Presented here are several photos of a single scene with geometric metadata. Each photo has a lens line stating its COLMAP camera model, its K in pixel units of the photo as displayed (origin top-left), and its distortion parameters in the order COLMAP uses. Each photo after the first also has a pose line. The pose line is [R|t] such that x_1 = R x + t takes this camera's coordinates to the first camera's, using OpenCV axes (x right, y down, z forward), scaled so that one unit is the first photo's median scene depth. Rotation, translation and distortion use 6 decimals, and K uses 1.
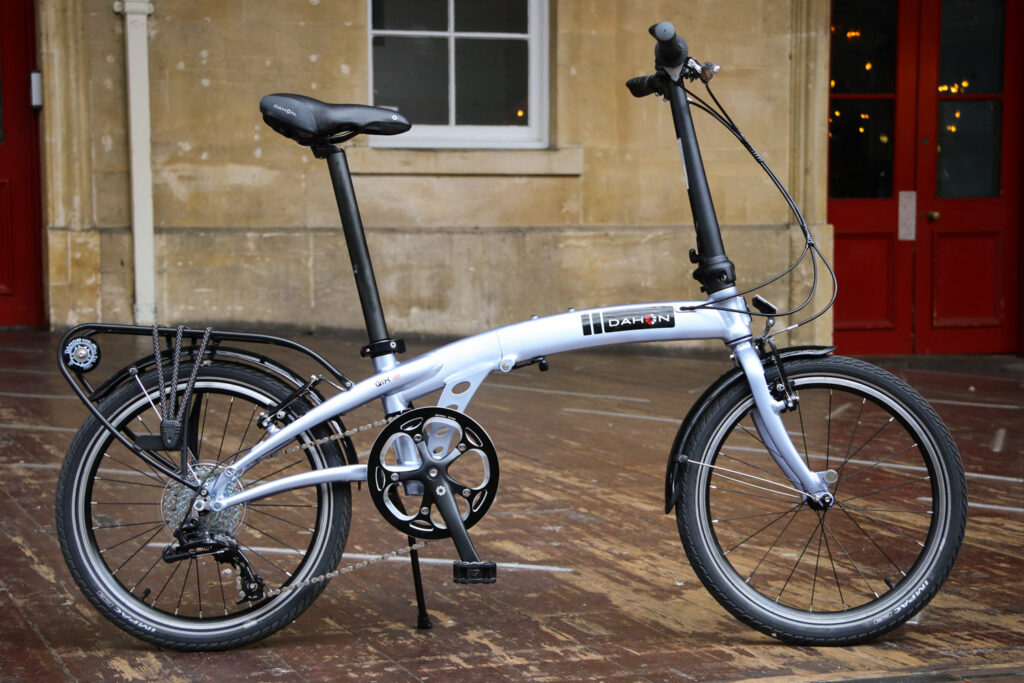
lens RADIAL K [[2387.6, 0, 512.1], [0, 2387.6, 329.0], [0, 0, 1]] dist [0.539846, 0.002761]
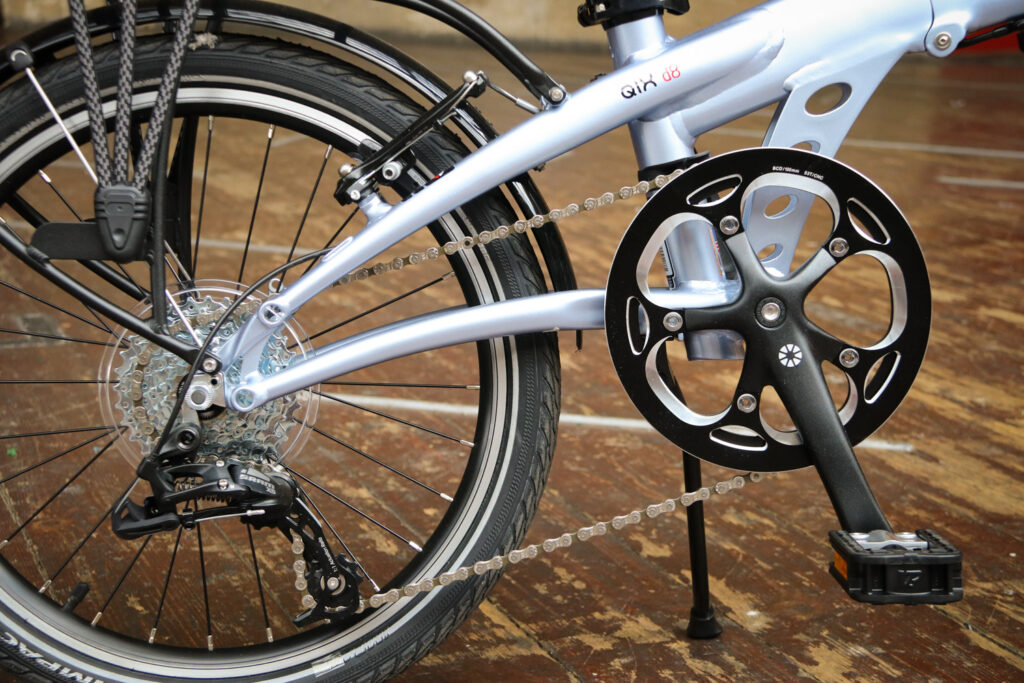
lens RADIAL K [[2387.6, 0, 512.1], [0, 2387.6, 329.0], [0, 0, 1]] dist [0.539846, 0.002761]
pose [[0.999952, -0.009609, 0.001687, -0.076841], [0.009337, 0.992739, 0.119922, 0.013812], [-0.002827, -0.119900, 0.992782, 0.593702]]
